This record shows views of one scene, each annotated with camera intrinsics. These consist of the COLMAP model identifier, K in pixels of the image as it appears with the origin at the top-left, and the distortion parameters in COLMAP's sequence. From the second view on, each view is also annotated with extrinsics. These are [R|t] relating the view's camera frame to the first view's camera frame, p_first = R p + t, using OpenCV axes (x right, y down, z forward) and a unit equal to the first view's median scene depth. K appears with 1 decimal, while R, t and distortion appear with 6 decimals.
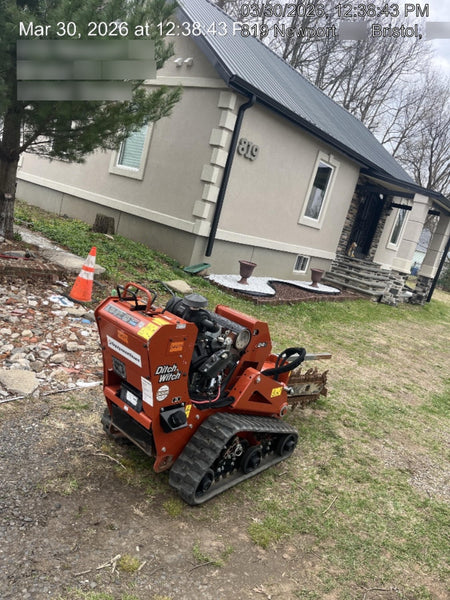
lens RADIAL K [[460.1, 0, 226.5], [0, 460.1, 294.7], [0, 0, 1]] dist [0.059015, -0.087308]
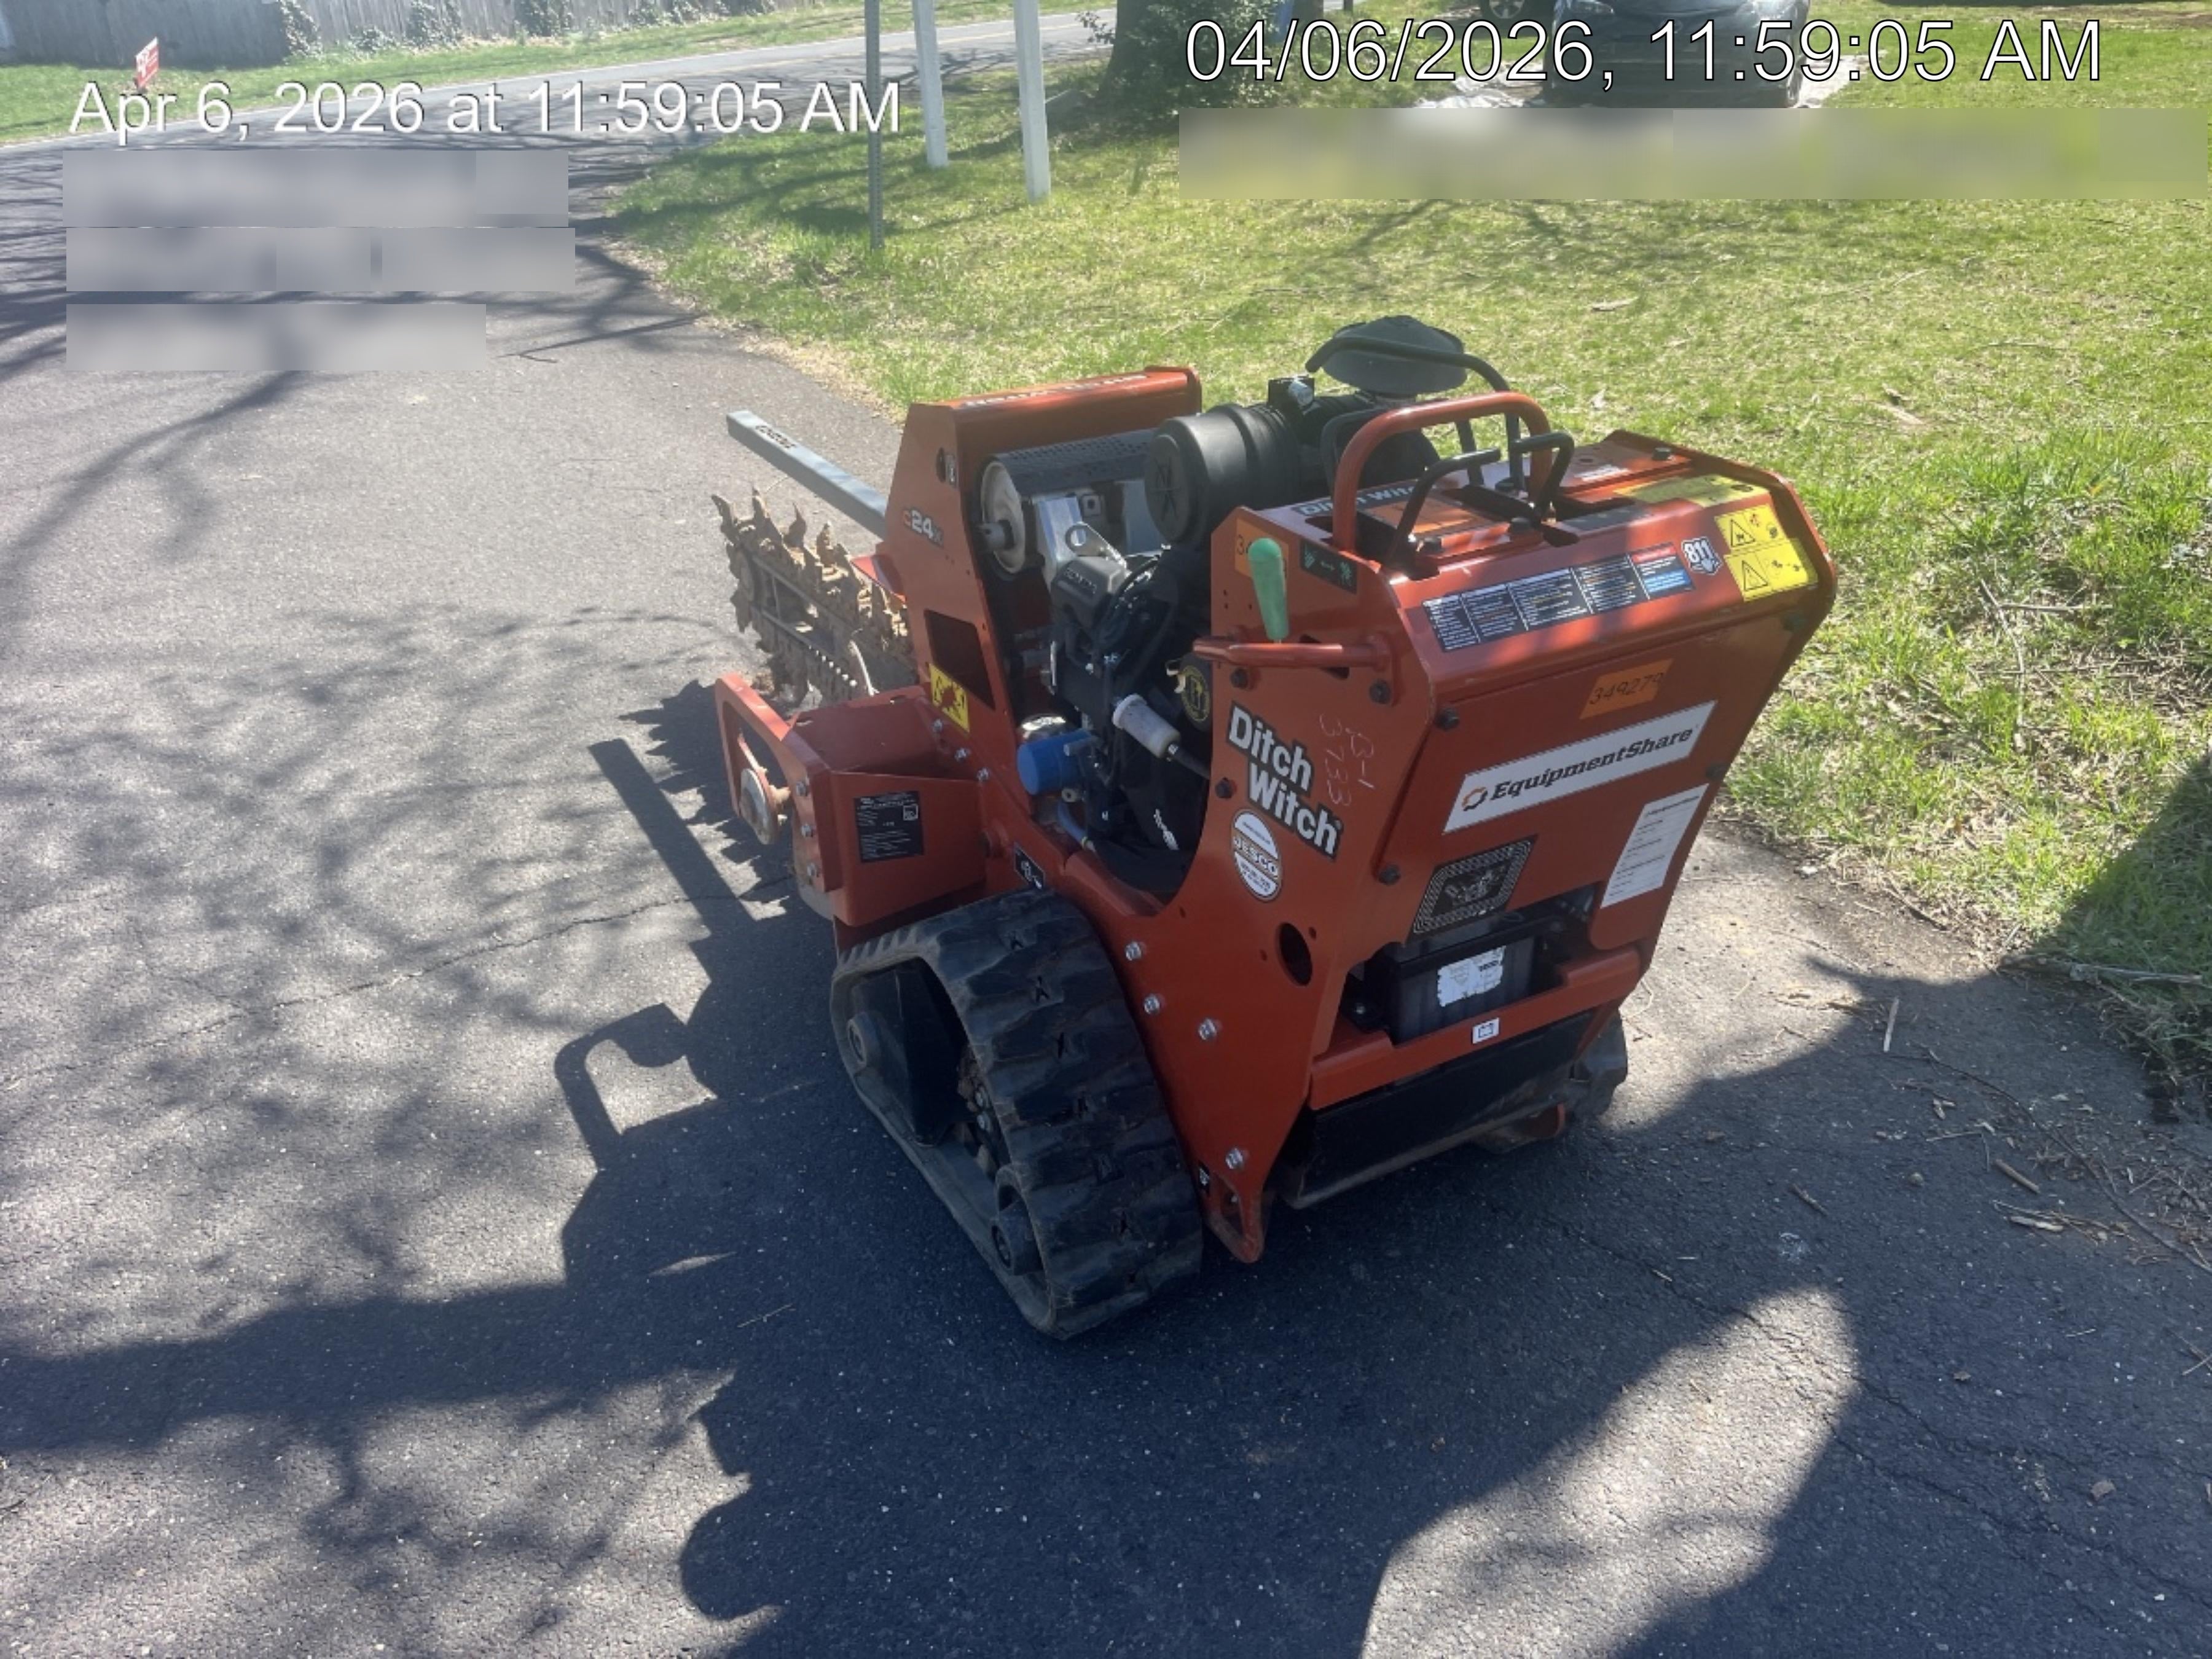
lens RADIAL K [[1696.4, 0, 1135.3], [0, 1696.4, 807.2], [0, 0, 1]] dist [0.059015, -0.087308]
pose [[0.306766, -0.630339, 0.713139, -0.635804], [0.284927, 0.775723, 0.563091, -0.237241], [-0.908136, 0.030455, 0.417566, 0.755982]]
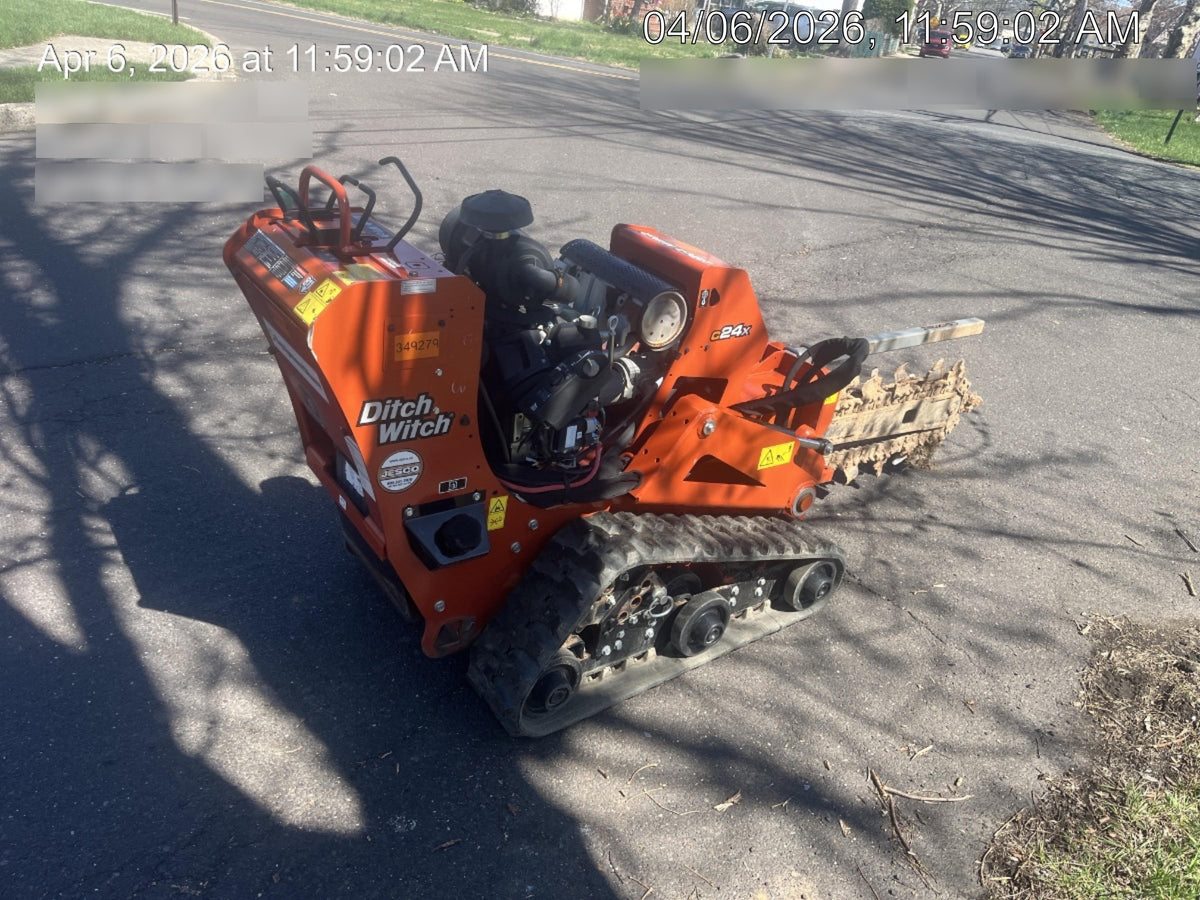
lens RADIAL K [[920.3, 0, 610.8], [0, 920.3, 443.1], [0, 0, 1]] dist [0.059015, -0.087308]
pose [[0.975039, 0.004047, -0.221997, 0.160259], [0.047421, 0.972968, 0.226018, 0.027490], [0.216910, -0.230903, 0.948490, 0.289762]]
